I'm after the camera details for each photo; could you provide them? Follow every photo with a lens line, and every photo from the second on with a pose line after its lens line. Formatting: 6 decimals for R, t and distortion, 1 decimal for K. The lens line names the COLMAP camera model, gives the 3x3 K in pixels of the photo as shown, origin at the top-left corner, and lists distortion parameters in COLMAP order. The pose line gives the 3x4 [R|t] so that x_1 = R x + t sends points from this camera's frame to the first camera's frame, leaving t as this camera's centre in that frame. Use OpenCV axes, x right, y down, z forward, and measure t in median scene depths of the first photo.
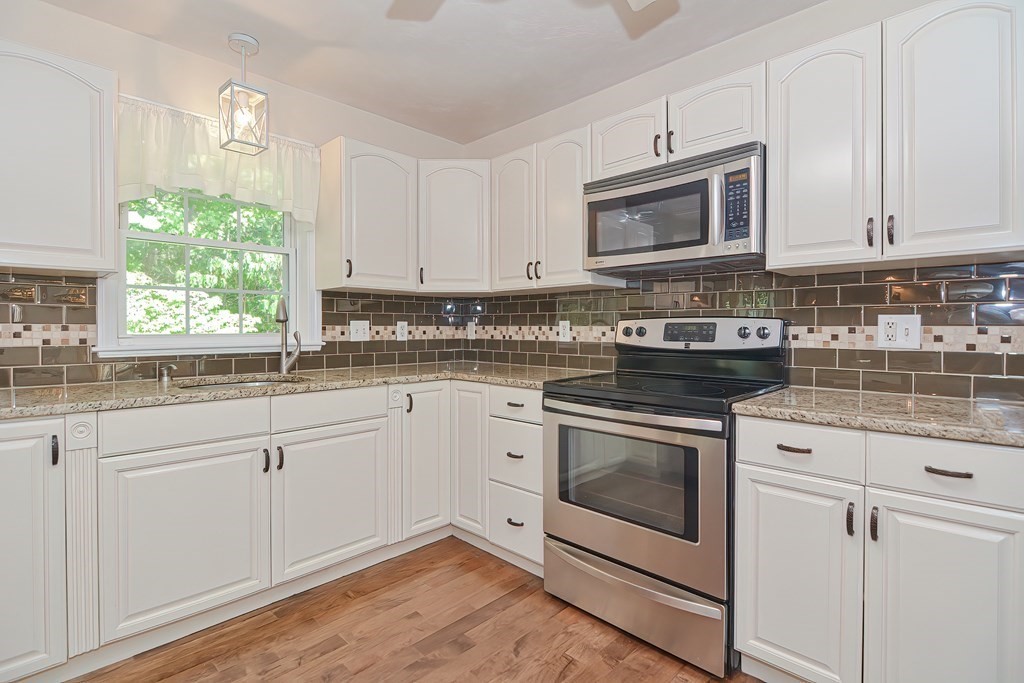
lens RADIAL K [[498.7, 0, 511.4], [0, 498.7, 333.3], [0, 0, 1]] dist [0.000583, -0.000247]
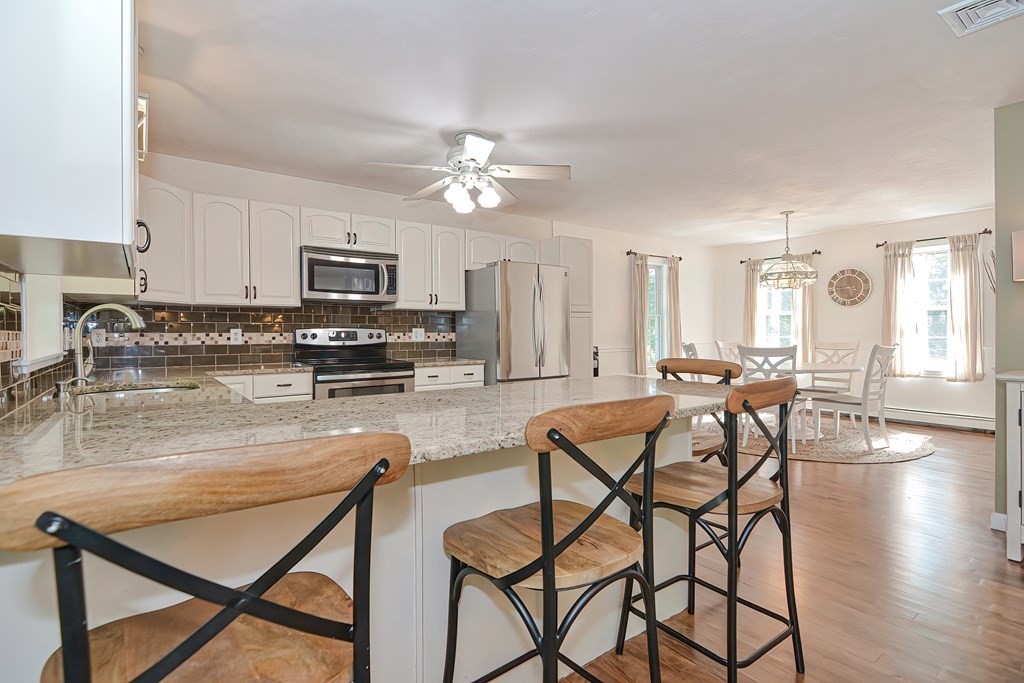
lens RADIAL K [[498.7, 0, 511.4], [0, 498.7, 333.3], [0, 0, 1]] dist [0.000583, -0.000247]
pose [[0.157592, -0.003207, 0.987499, -1.298453], [0.014707, 0.999891, 0.000900, -0.004520], [-0.987395, 0.014381, 0.157622, 0.075097]]
